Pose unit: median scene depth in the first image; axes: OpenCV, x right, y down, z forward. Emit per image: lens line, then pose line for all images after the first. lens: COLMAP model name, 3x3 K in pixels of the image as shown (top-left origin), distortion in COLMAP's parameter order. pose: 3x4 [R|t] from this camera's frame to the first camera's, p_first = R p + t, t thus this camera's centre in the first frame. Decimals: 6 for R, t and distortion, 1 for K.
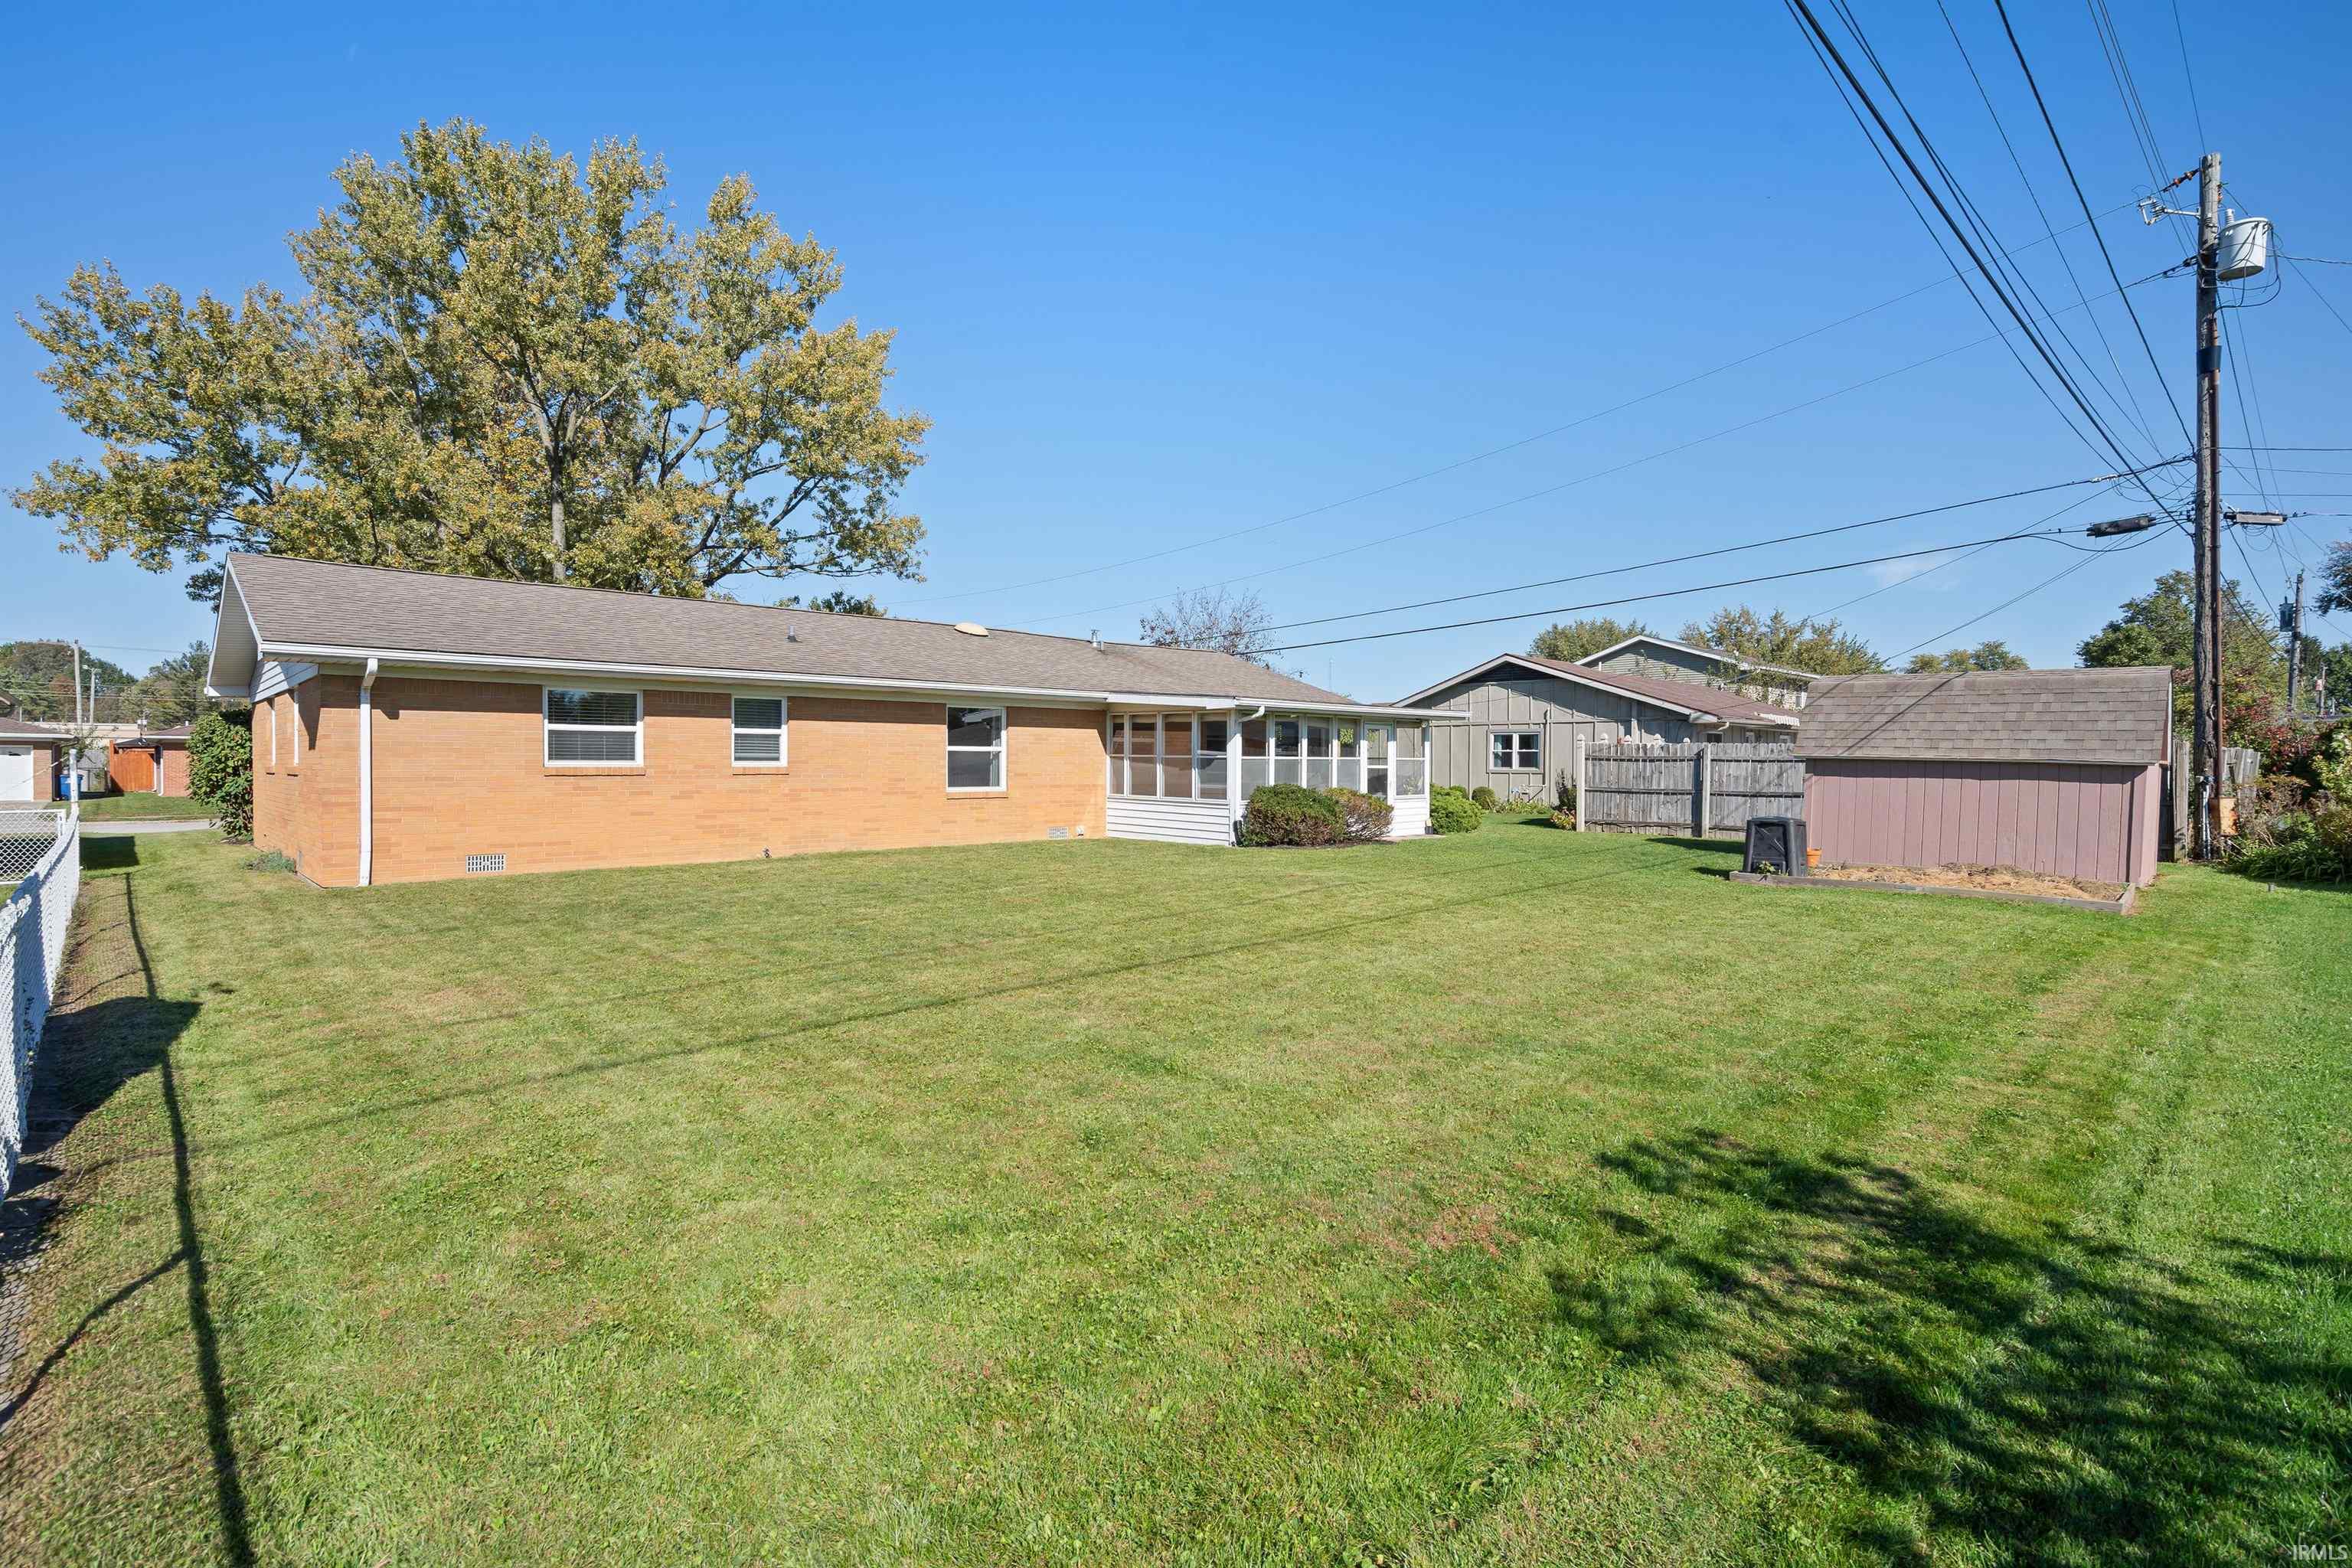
lens RADIAL K [[1086.3, 0, 1175.0], [0, 1086.3, 776.7], [0, 0, 1]] dist [-0.001892, -0.000031]
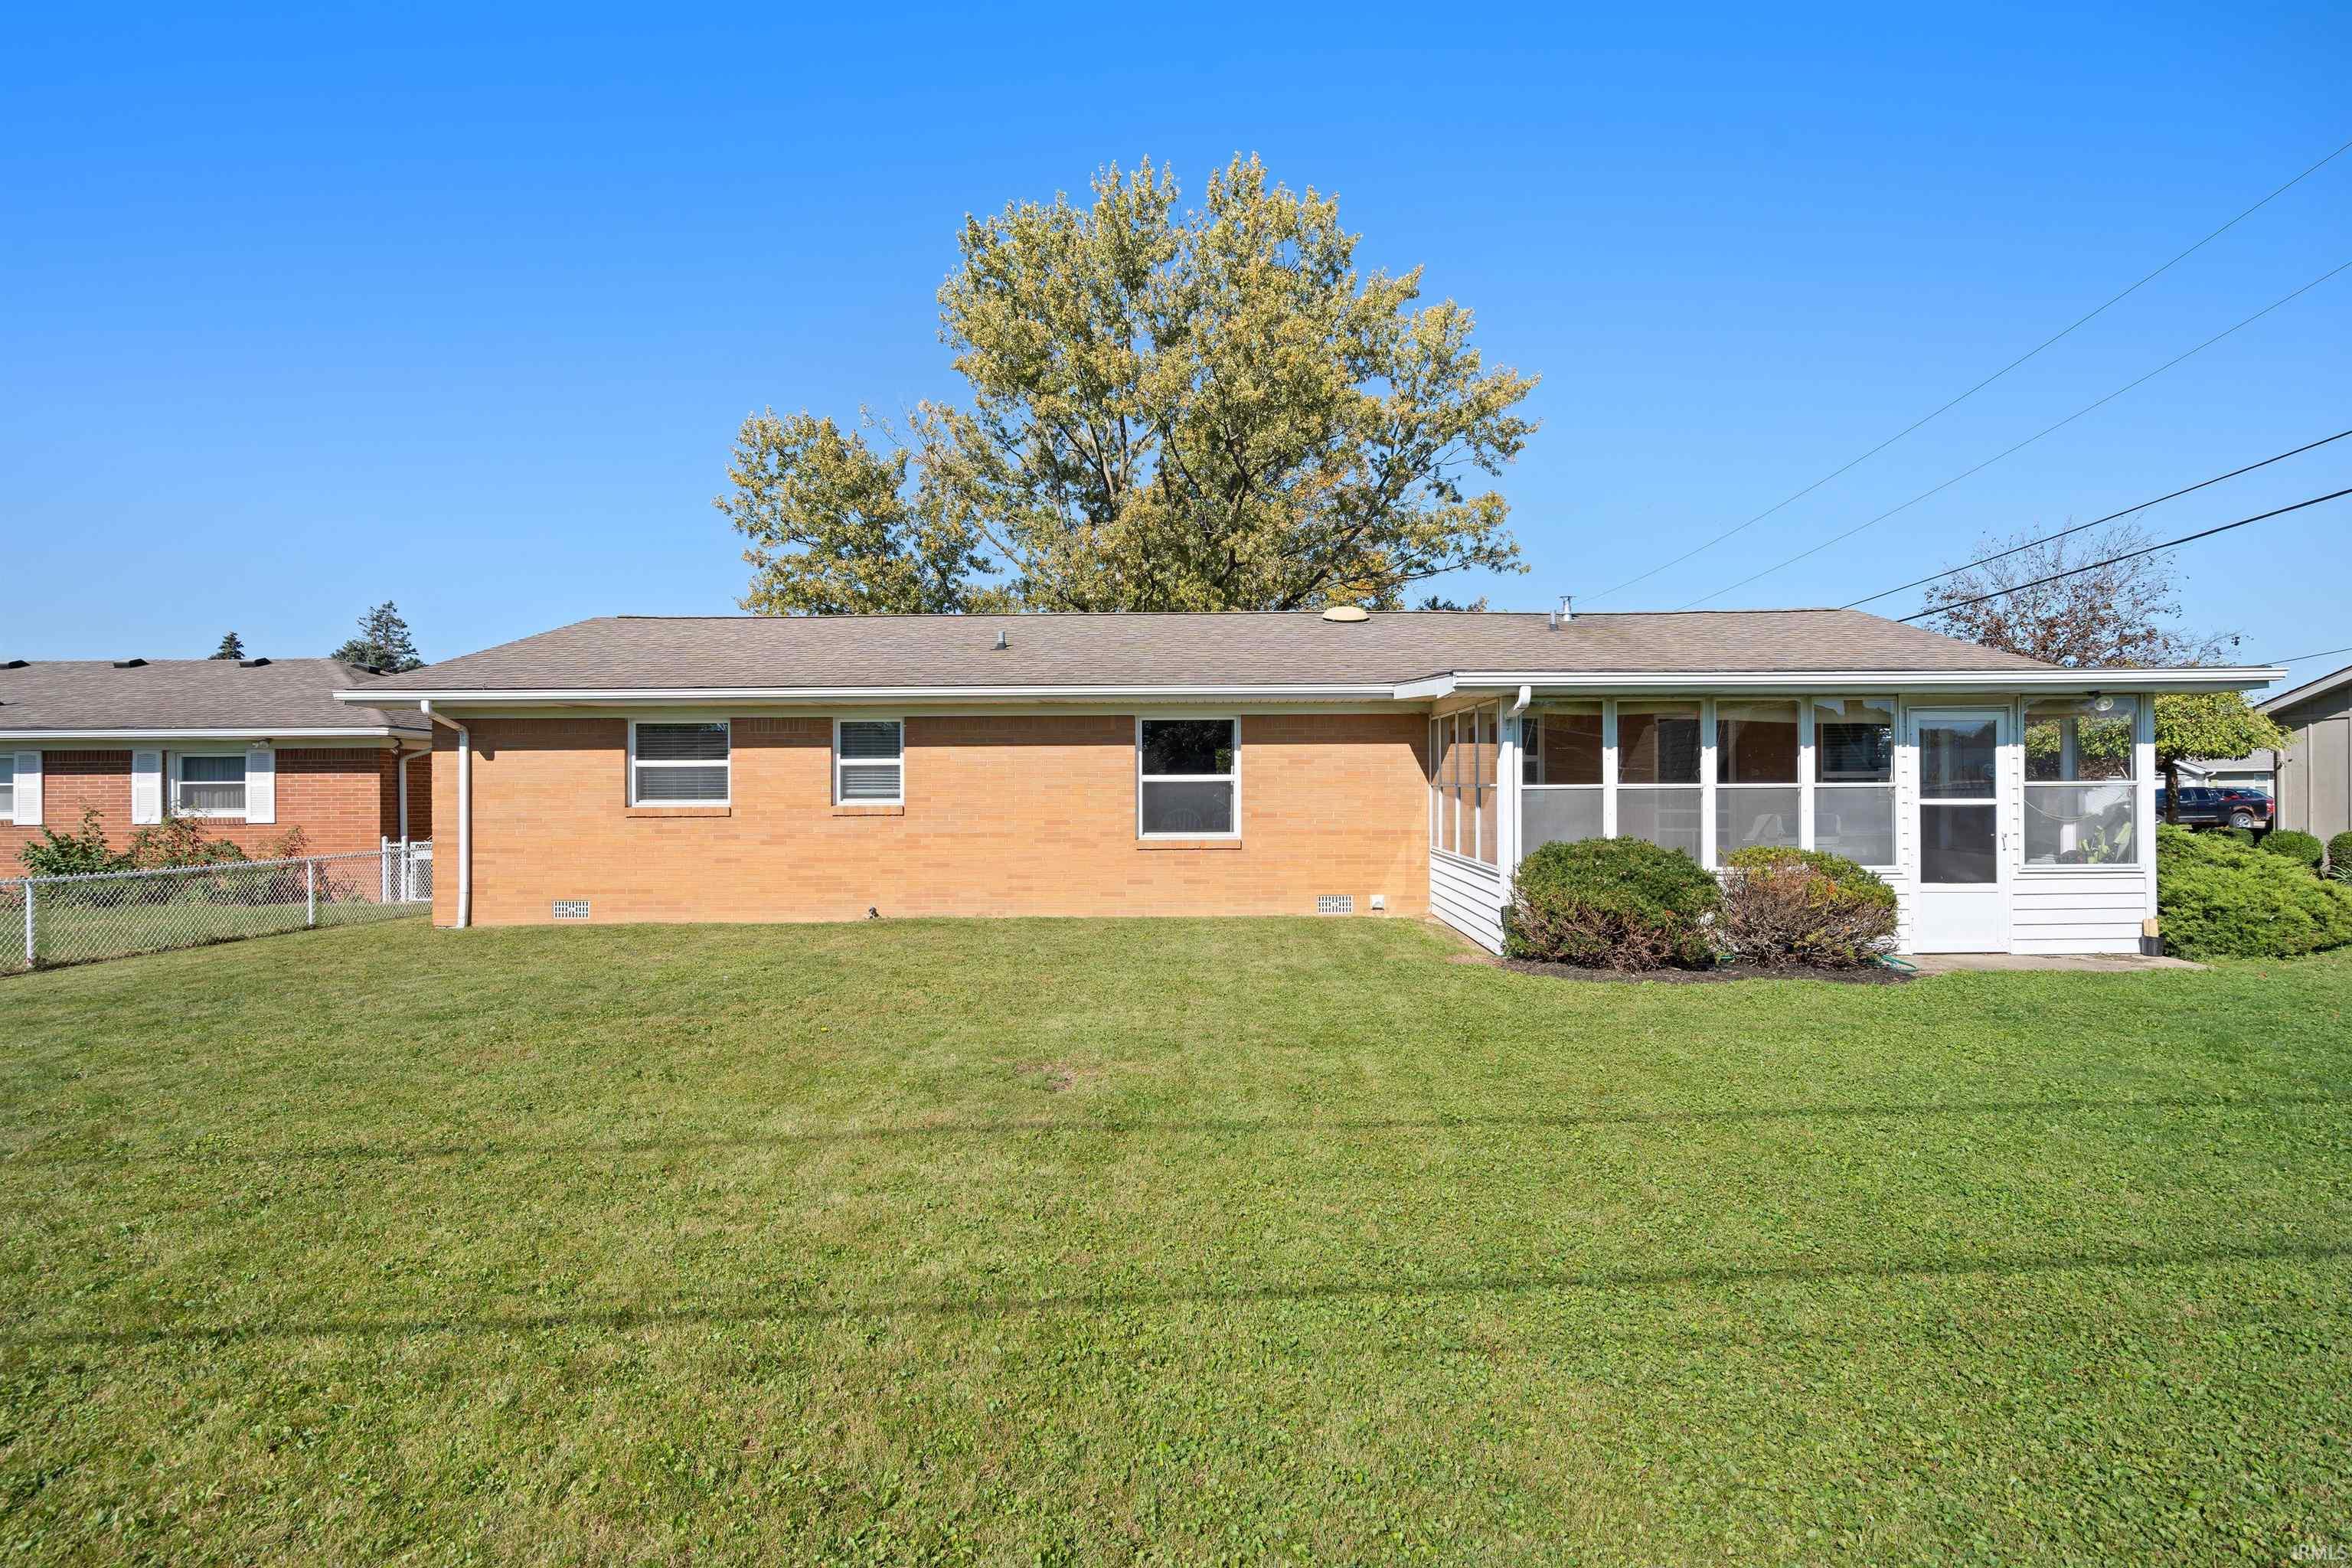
lens RADIAL K [[1086.3, 0, 1176.7], [0, 1086.3, 793.7], [0, 0, 1]] dist [-0.001892, -0.000031]
pose [[0.732635, -0.005836, -0.680597, 0.295097], [-0.000460, 0.999959, -0.009069, -0.009573], [0.680622, 0.006958, 0.732602, 0.497716]]
